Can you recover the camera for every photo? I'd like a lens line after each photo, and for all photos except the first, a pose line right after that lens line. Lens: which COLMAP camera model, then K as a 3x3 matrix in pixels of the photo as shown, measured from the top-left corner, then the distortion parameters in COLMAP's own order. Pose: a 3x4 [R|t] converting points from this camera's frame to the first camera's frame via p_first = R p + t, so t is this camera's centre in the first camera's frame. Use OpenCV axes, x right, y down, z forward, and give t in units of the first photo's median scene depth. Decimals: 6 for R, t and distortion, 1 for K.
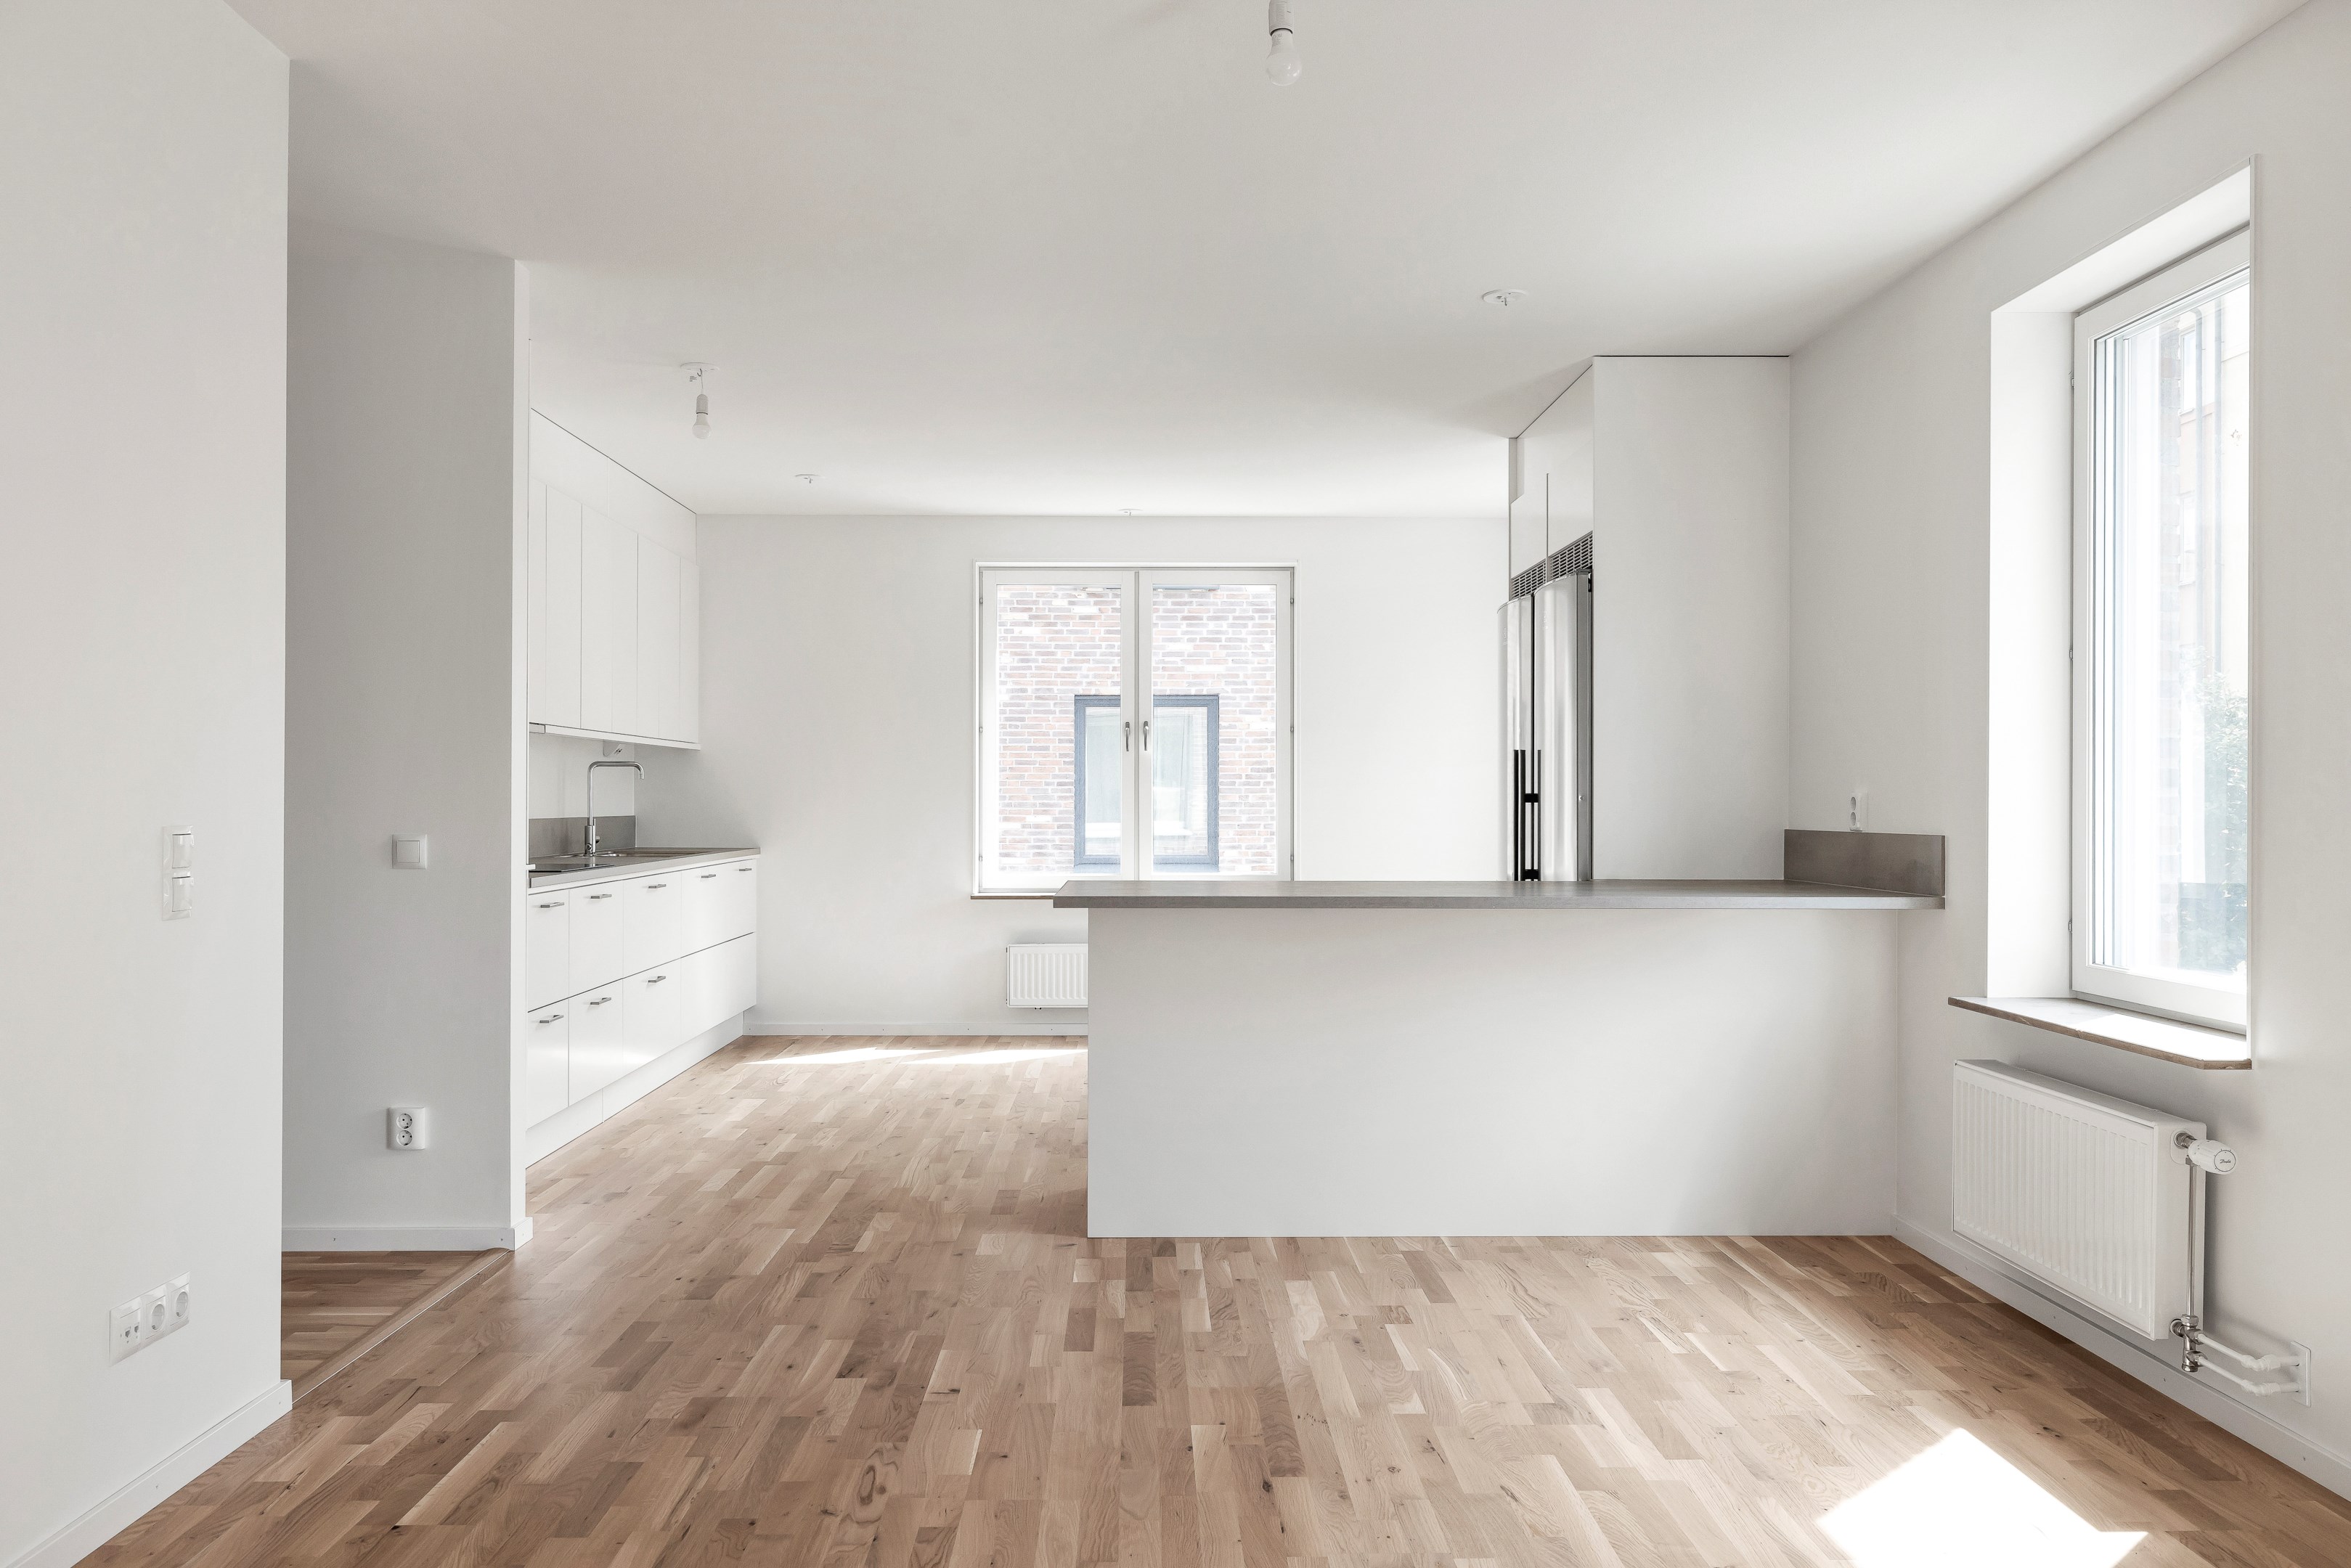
lens RADIAL K [[1736.2, 0, 1187.0], [0, 1736.2, 790.9], [0, 0, 1]] dist [0.002677, 0.001113]
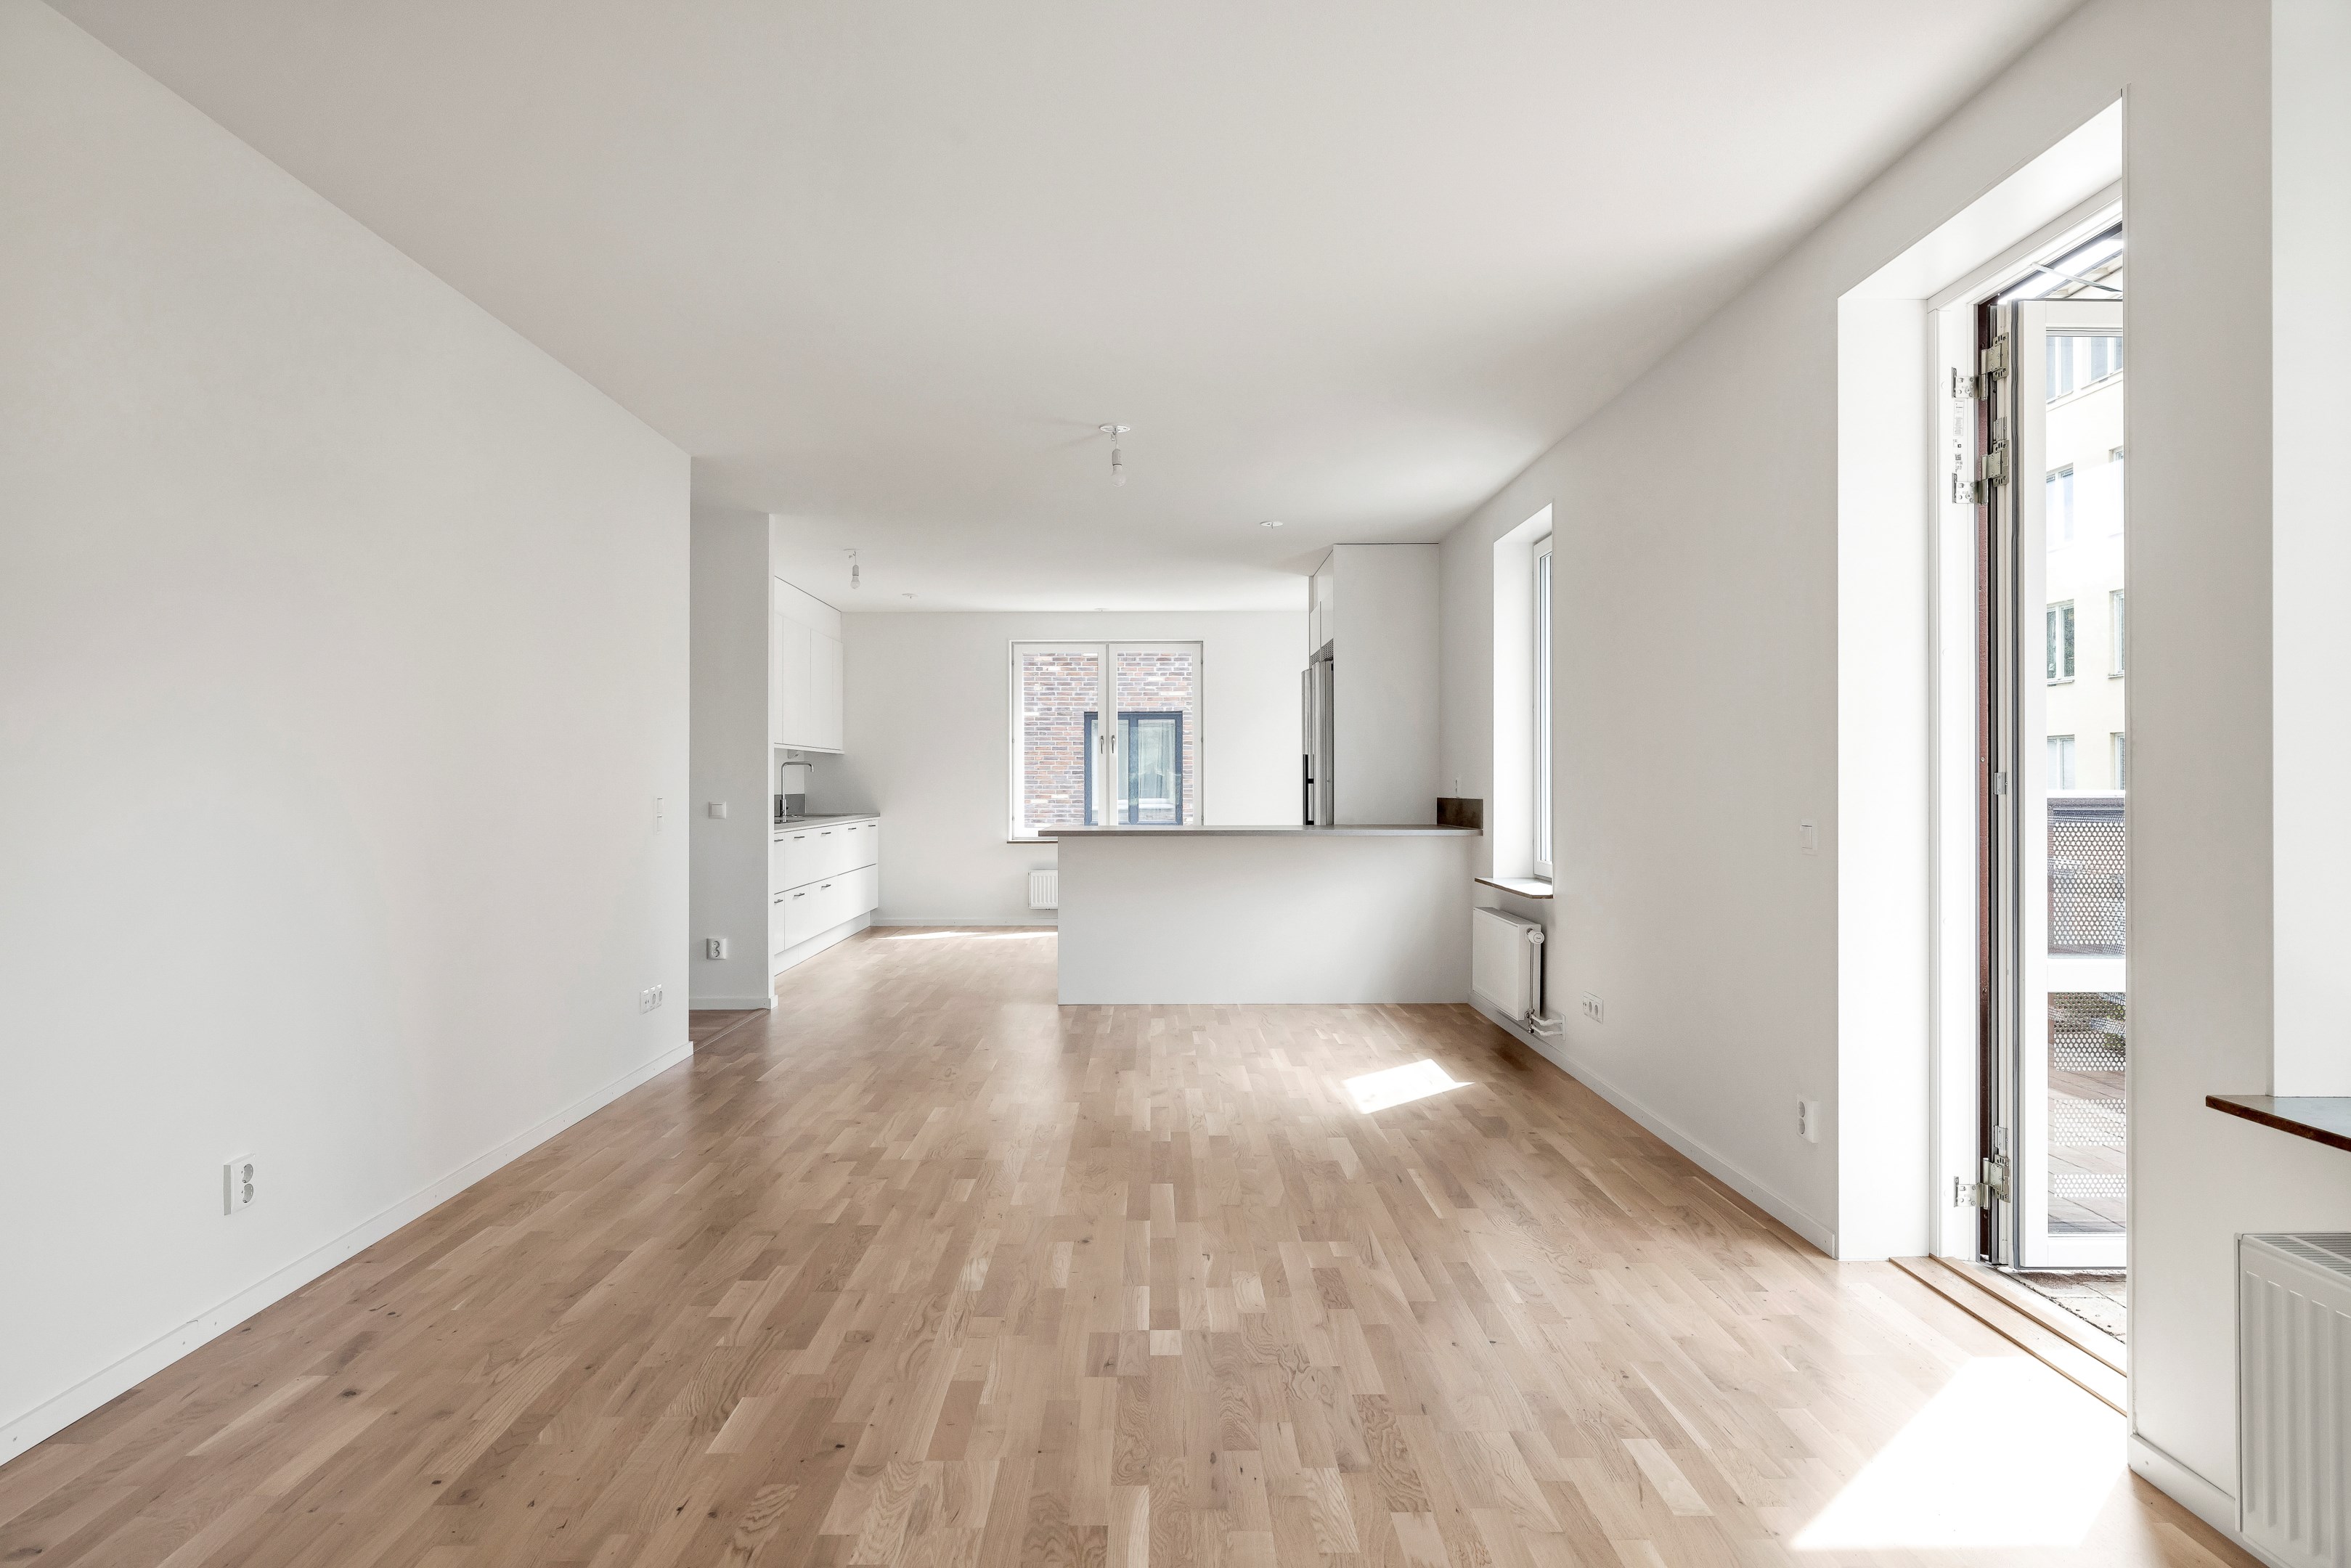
lens RADIAL K [[1361.0, 0, 1174.0], [0, 1361.0, 774.1], [0, 0, 1]] dist [-0.001076, -0.000253]
pose [[0.999906, -0.003766, -0.013166, 0.080154], [0.003743, 0.999991, -0.001780, -0.001403], [0.013173, 0.001730, 0.999912, -0.456438]]
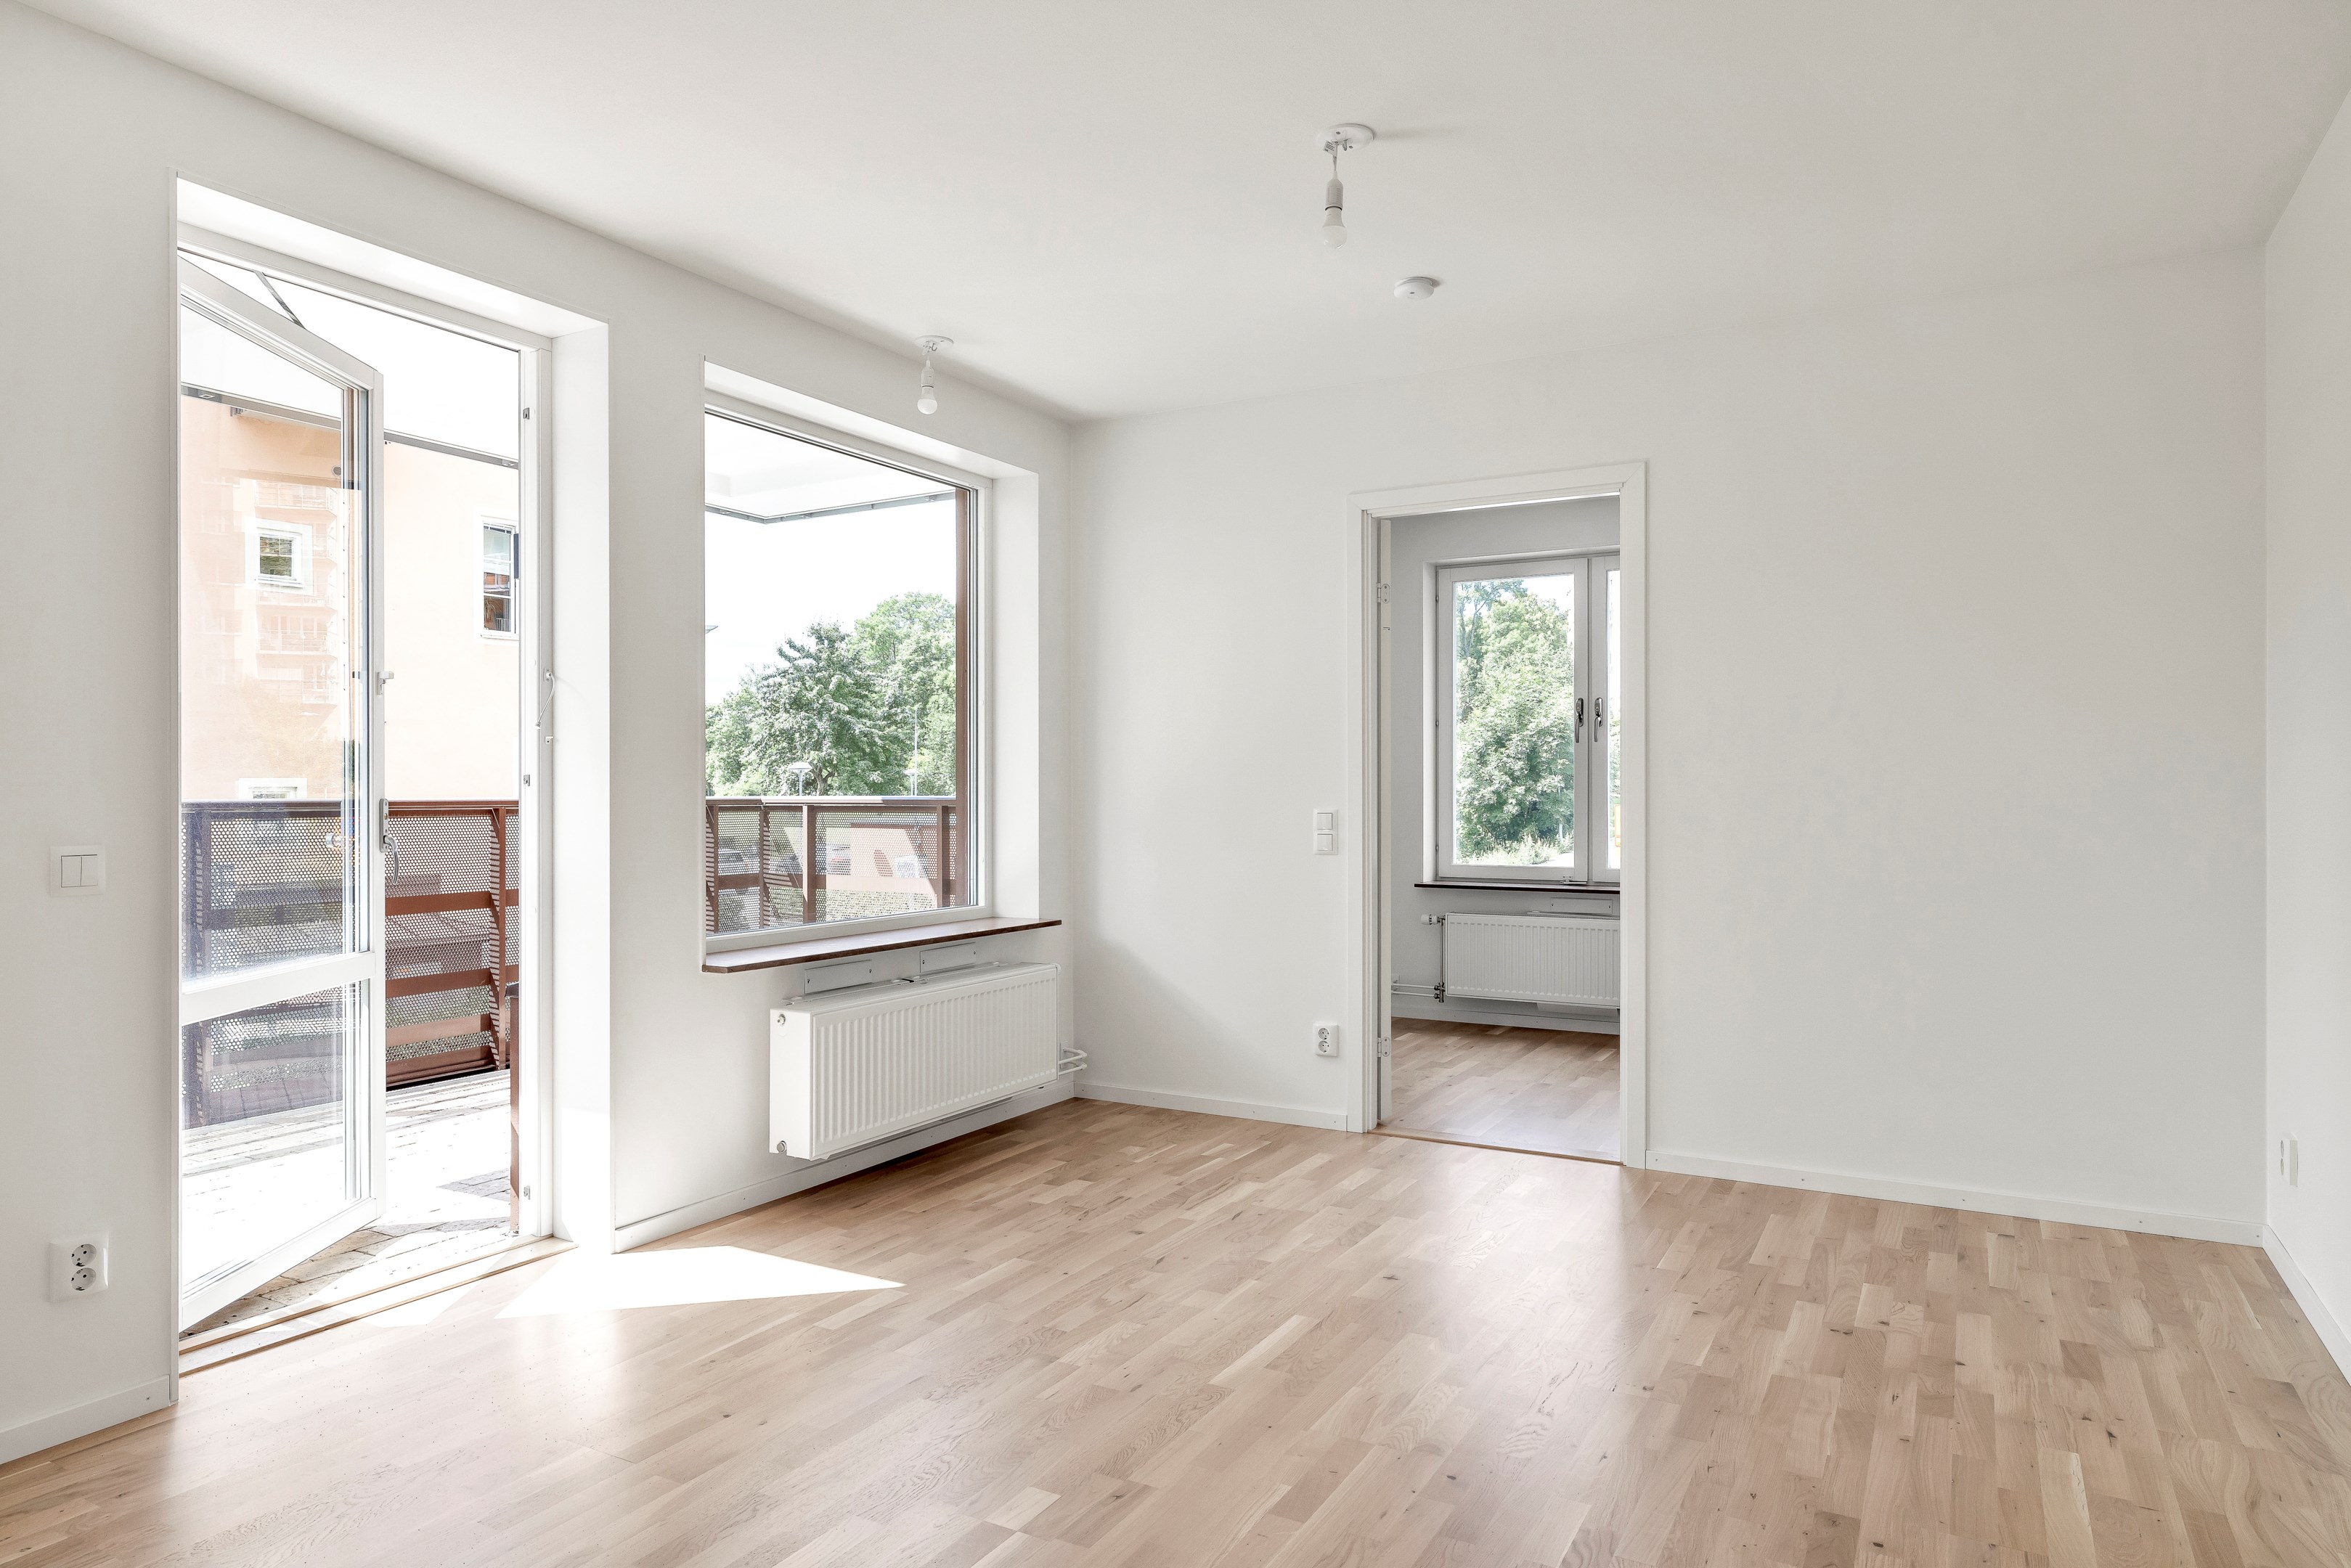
lens RADIAL K [[1410.0, 0, 1179.6], [0, 1410.0, 792.1], [0, 0, 1]] dist [-0.014005, 0.008705]
pose [[-0.857708, -0.003081, 0.514129, -0.182117], [-0.003424, 0.999994, 0.000282, 0.001260], [-0.514126, -0.001519, -0.857713, 0.388718]]
